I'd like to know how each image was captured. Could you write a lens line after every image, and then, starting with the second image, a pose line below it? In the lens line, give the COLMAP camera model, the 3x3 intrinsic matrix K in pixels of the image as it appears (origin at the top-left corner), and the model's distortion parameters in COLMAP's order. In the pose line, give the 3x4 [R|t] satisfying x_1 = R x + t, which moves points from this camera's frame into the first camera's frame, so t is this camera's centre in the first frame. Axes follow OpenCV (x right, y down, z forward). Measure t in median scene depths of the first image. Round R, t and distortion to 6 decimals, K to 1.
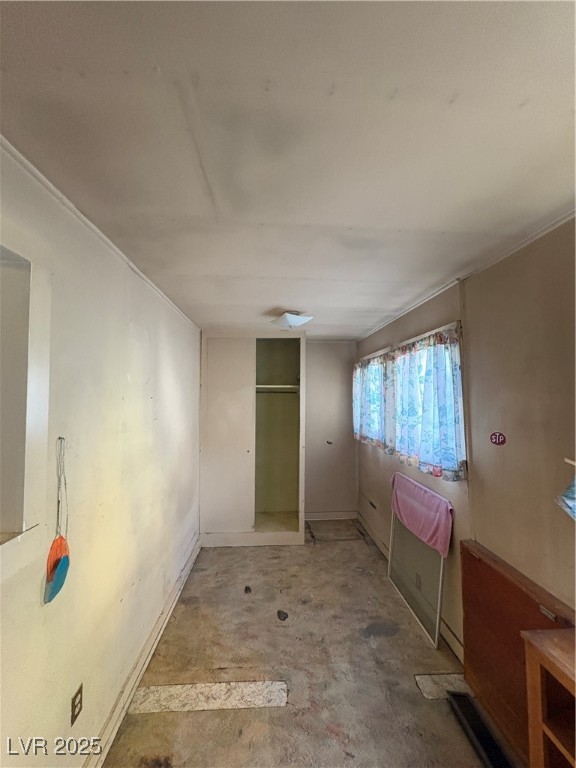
lens RADIAL K [[305.6, 0, 289.7], [0, 305.6, 379.4], [0, 0, 1]] dist [-0.000261, 0.000711]
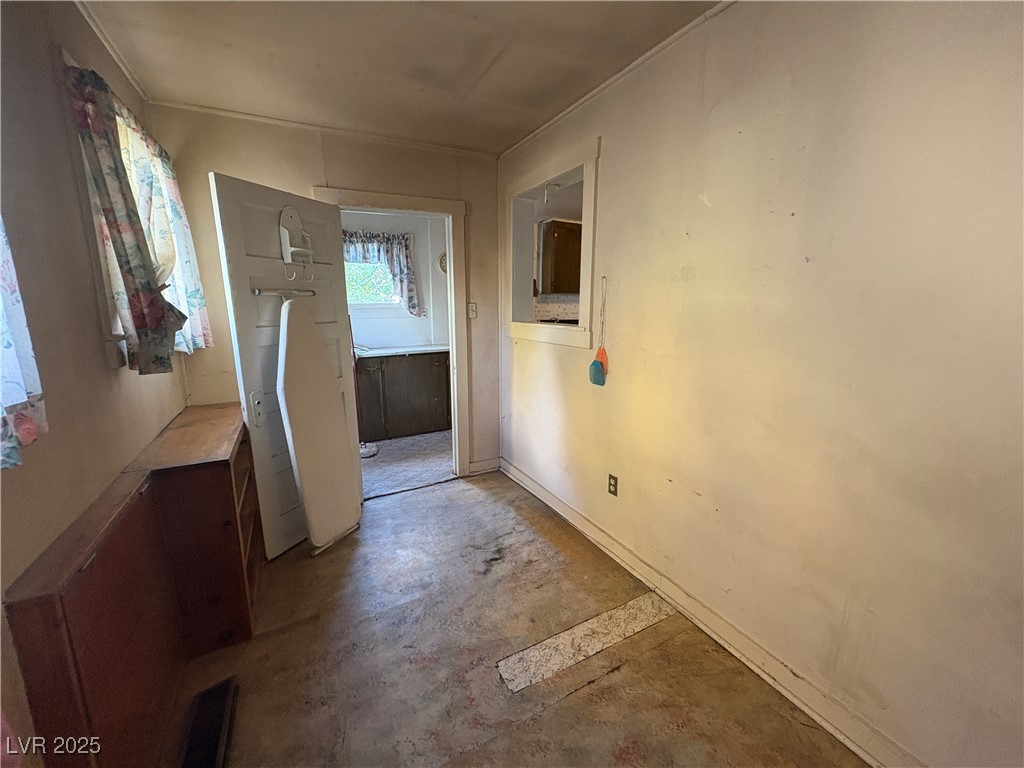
lens RADIAL K [[407.5, 0, 519.2], [0, 407.5, 382.1], [0, 0, 1]] dist [-0.000261, 0.000711]
pose [[-0.904541, 0.082451, -0.418339, 0.281343], [0.025408, 0.989805, 0.140144, 0.262906], [0.425630, 0.116137, -0.897414, 1.757308]]
